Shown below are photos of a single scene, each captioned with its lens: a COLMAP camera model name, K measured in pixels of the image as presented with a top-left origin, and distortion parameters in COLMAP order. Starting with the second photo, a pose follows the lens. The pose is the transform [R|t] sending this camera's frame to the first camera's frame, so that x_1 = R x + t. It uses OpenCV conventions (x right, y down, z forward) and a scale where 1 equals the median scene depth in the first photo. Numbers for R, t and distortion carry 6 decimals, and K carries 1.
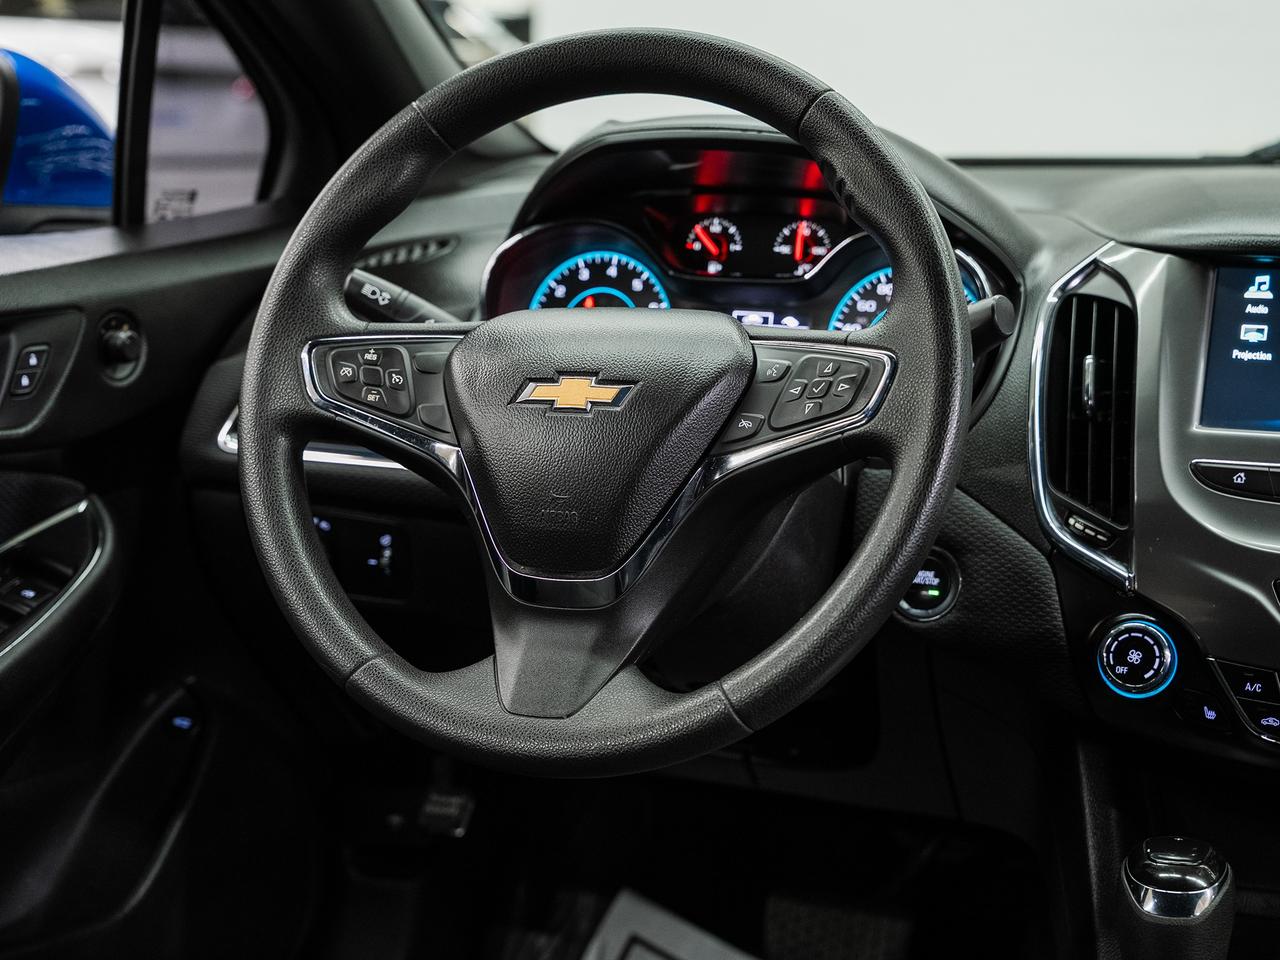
lens RADIAL K [[1939.9, 0, 640.0], [0, 1939.9, 480.0], [0, 0, 1]] dist [0.099924, 0.093338]
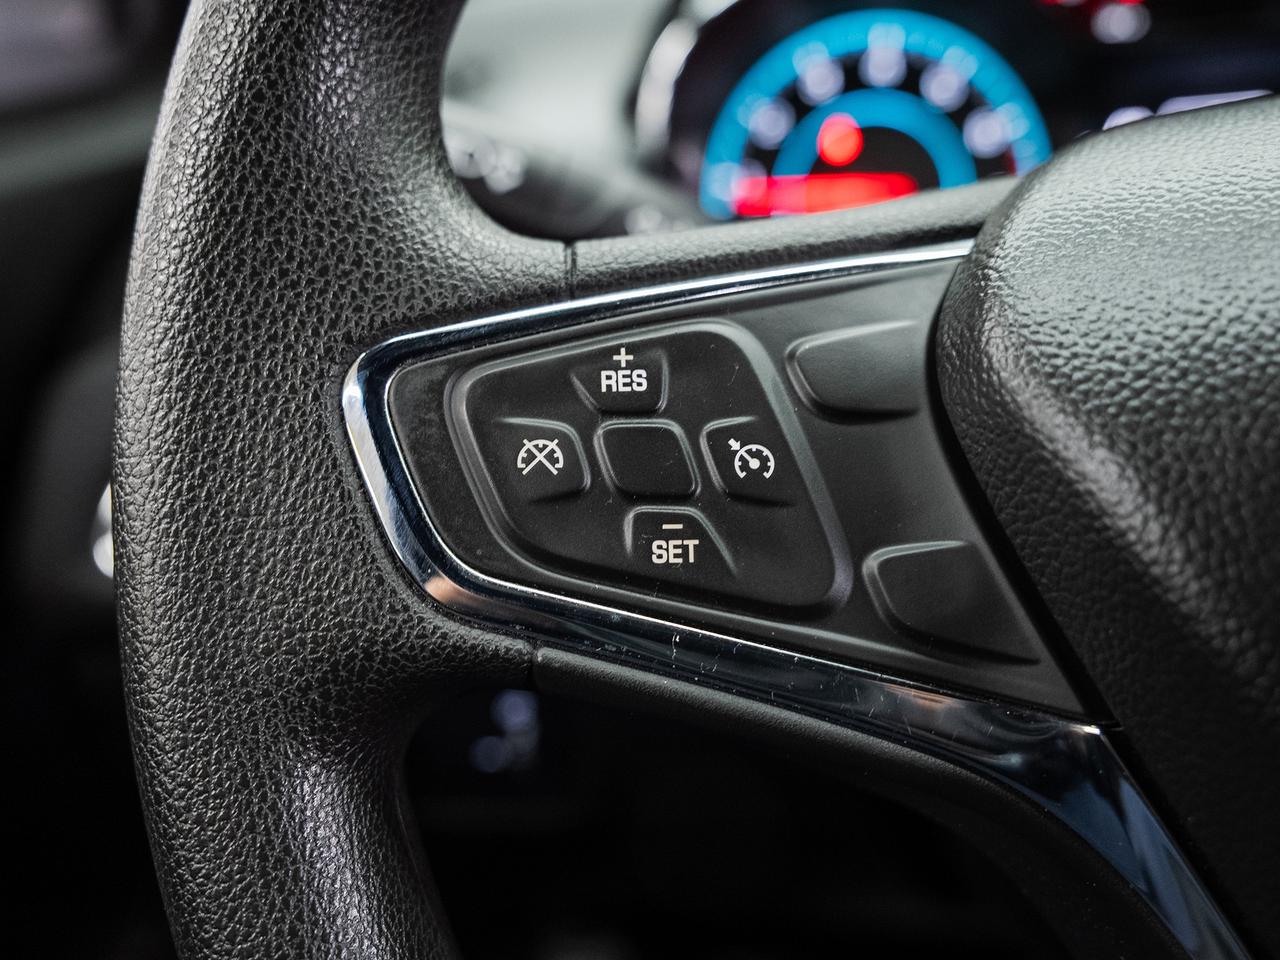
lens RADIAL K [[1260.9, 0, 640.0], [0, 1260.9, 480.0], [0, 0, 1]] dist [-0.000530, -0.000810]
pose [[0.978568, -0.147698, 0.143494, -0.137644], [0.125884, 0.980521, 0.150770, -0.063939], [-0.162967, -0.129475, 0.978099, 0.714019]]
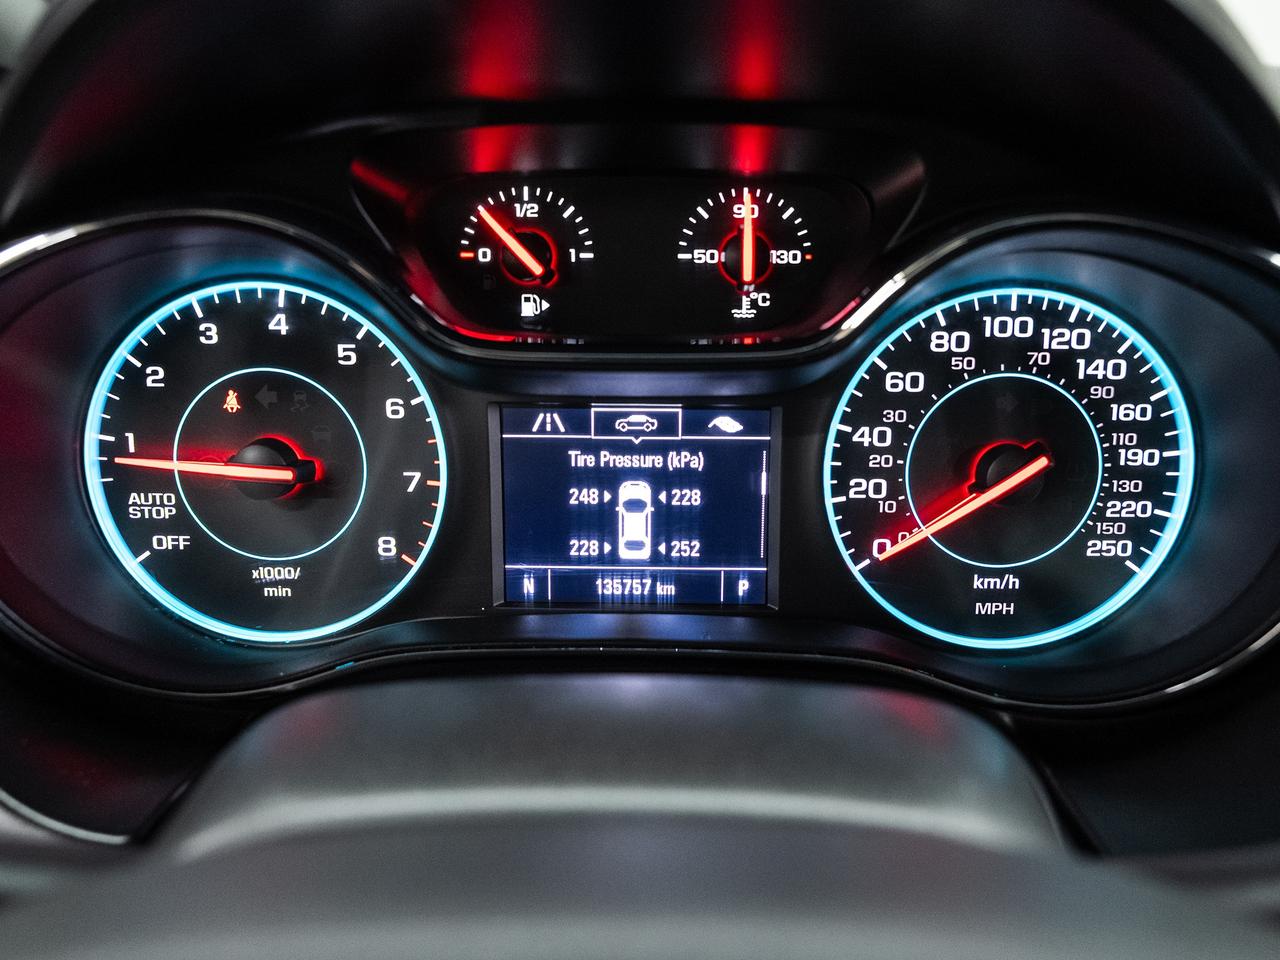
lens RADIAL K [[940.2, 0, 640.0], [0, 940.2, 480.0], [0, 0, 1]] dist [-0.001433, -0.000593]
pose [[0.946341, -0.133387, 0.294358, -0.005015], [0.071156, 0.974496, 0.212826, -0.115919], [-0.315239, -0.180460, 0.931697, 0.807767]]
